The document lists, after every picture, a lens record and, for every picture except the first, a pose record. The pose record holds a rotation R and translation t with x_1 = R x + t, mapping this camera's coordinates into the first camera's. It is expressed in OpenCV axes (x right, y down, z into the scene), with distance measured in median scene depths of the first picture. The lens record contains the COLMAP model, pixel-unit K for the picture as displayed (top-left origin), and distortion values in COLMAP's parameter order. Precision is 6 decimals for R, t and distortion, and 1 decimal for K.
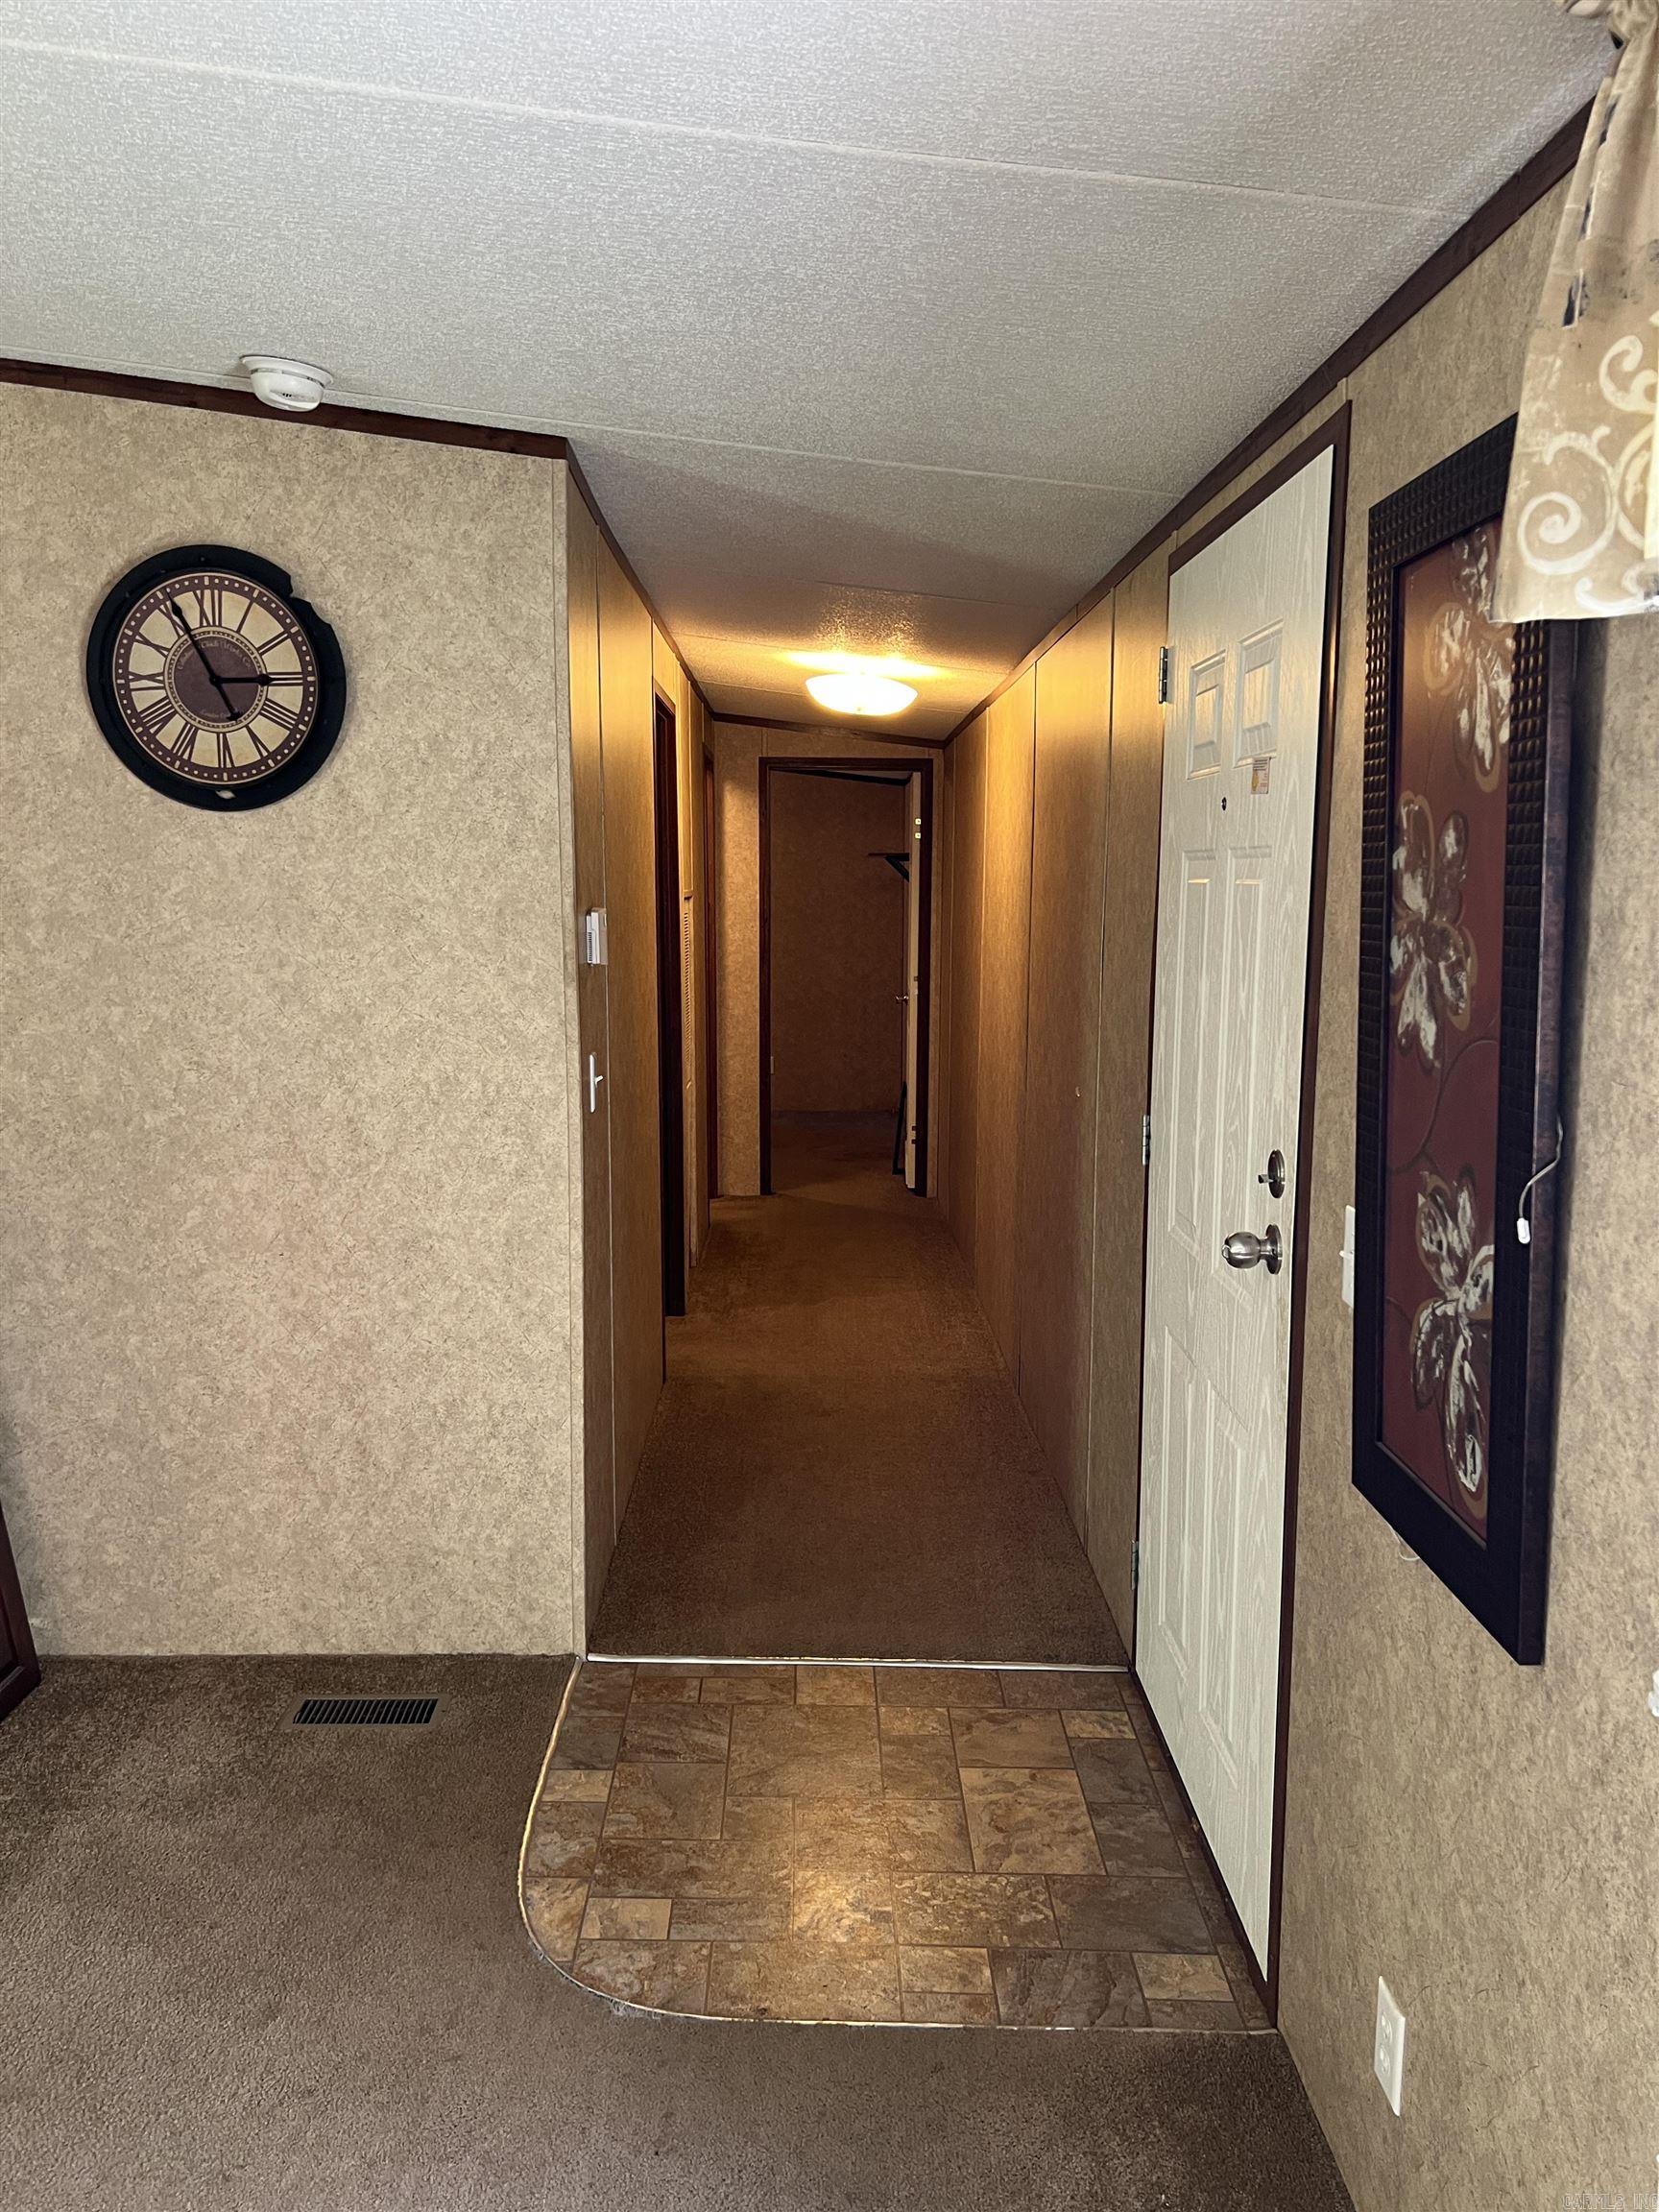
lens RADIAL K [[1658.1, 0, 808.6], [0, 1658.1, 1102.4], [0, 0, 1]] dist [0.076581, -0.104267]
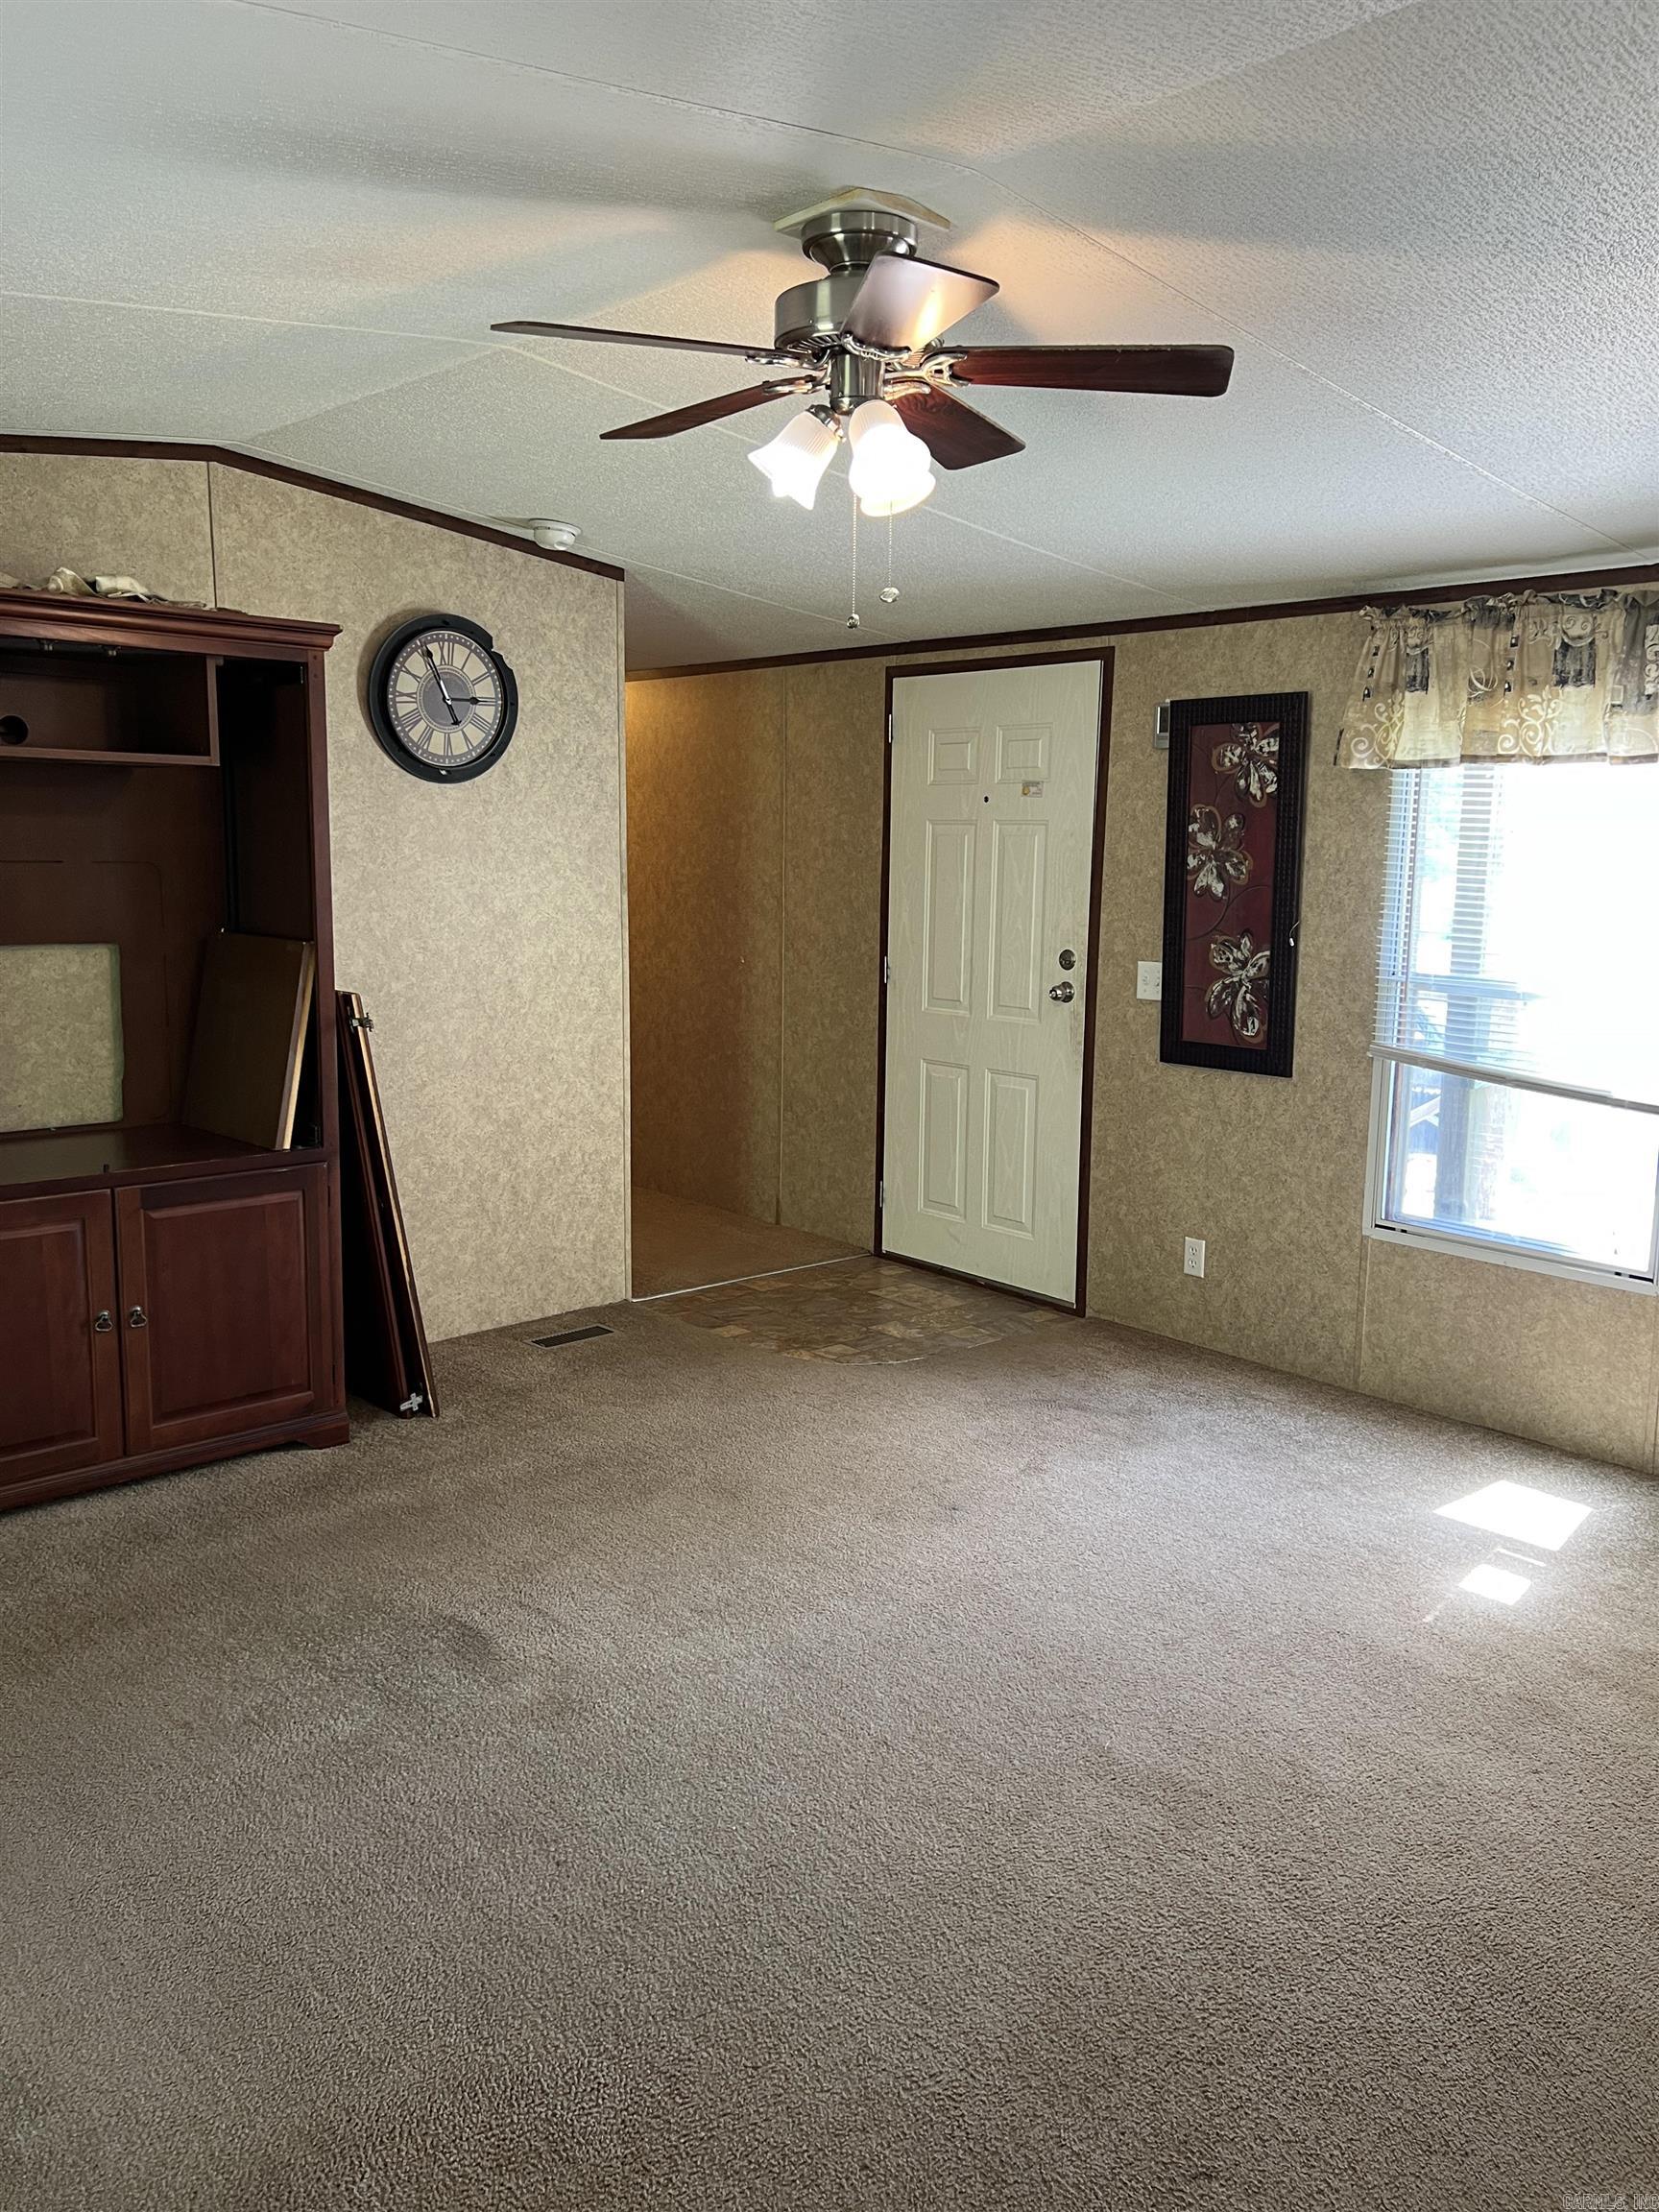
lens RADIAL K [[1667.7, 0, 829.5], [0, 1667.7, 1106.0], [0, 0, 1]] dist [0.113963, -0.329979]
pose [[0.740174, -0.098737, 0.665127, -1.157059], [0.079157, 0.995077, 0.059629, 0.059832], [-0.667740, 0.008514, 0.744346, -0.400009]]
